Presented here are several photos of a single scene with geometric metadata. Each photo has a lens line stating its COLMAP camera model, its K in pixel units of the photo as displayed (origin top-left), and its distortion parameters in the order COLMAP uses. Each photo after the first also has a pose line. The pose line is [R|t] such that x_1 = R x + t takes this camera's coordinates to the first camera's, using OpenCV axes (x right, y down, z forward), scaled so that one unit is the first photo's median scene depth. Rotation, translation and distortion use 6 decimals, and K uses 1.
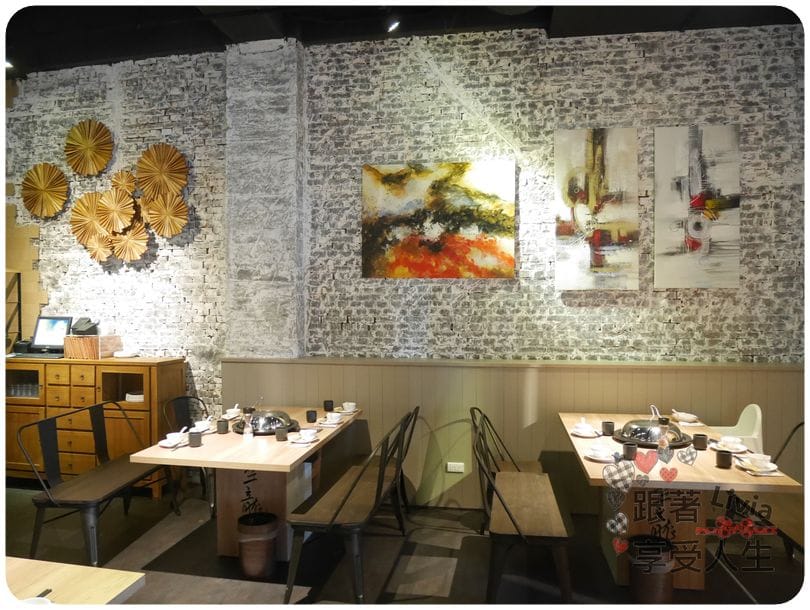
lens RADIAL K [[573.2, 0, 400.2], [0, 573.2, 304.9], [0, 0, 1]] dist [-0.074021, 0.030879]
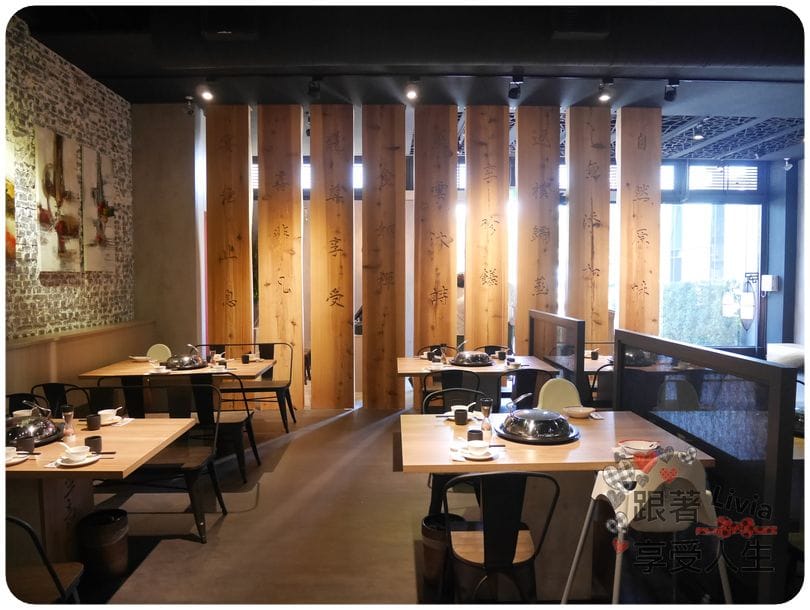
lens RADIAL K [[573.2, 0, 400.2], [0, 573.2, 304.9], [0, 0, 1]] dist [-0.074021, 0.030879]
pose [[-0.192521, -0.042455, 0.980374, -0.957296], [0.018400, 0.998732, 0.046863, 0.000952], [-0.981120, 0.027061, -0.191496, 0.545622]]
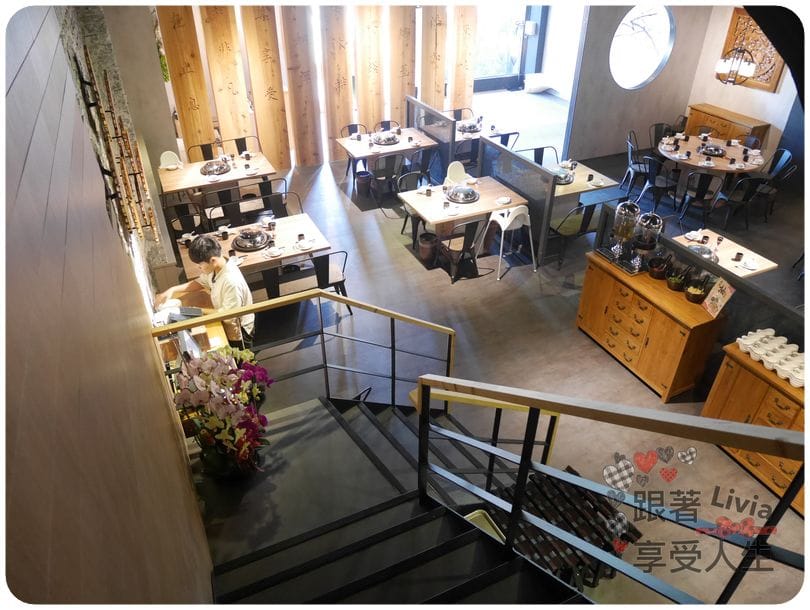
lens RADIAL K [[573.2, 0, 400.2], [0, 573.2, 304.9], [0, 0, 1]] dist [-0.074021, 0.030879]
pose [[-0.577260, -0.457135, 0.676608, -1.500715], [0.019327, 0.820727, 0.570994, -0.509979], [-0.816331, 0.342689, -0.464938, 1.294650]]
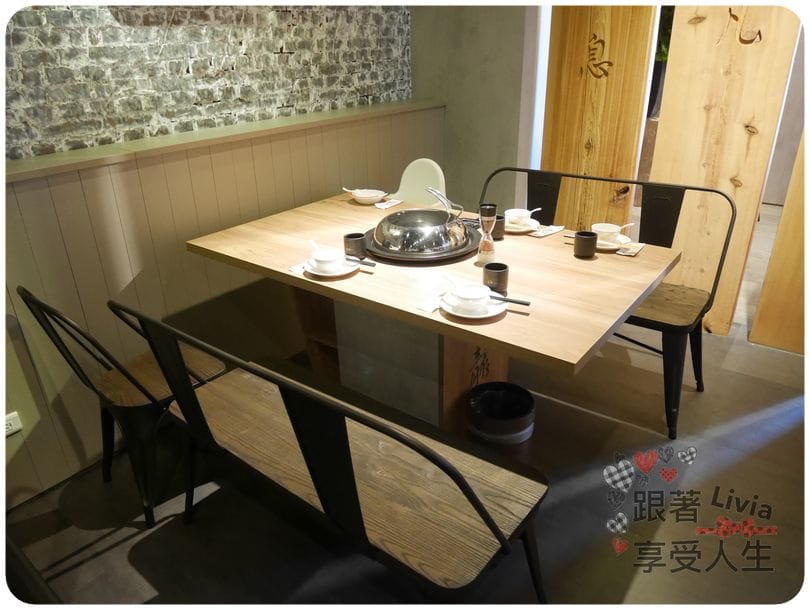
lens RADIAL K [[573.2, 0, 400.2], [0, 573.2, 304.9], [0, 0, 1]] dist [-0.074021, 0.030879]
pose [[0.470764, -0.377807, 0.797272, -0.064041], [0.034902, 0.910939, 0.411062, 0.034340], [-0.881569, -0.165687, 0.442023, 0.569678]]
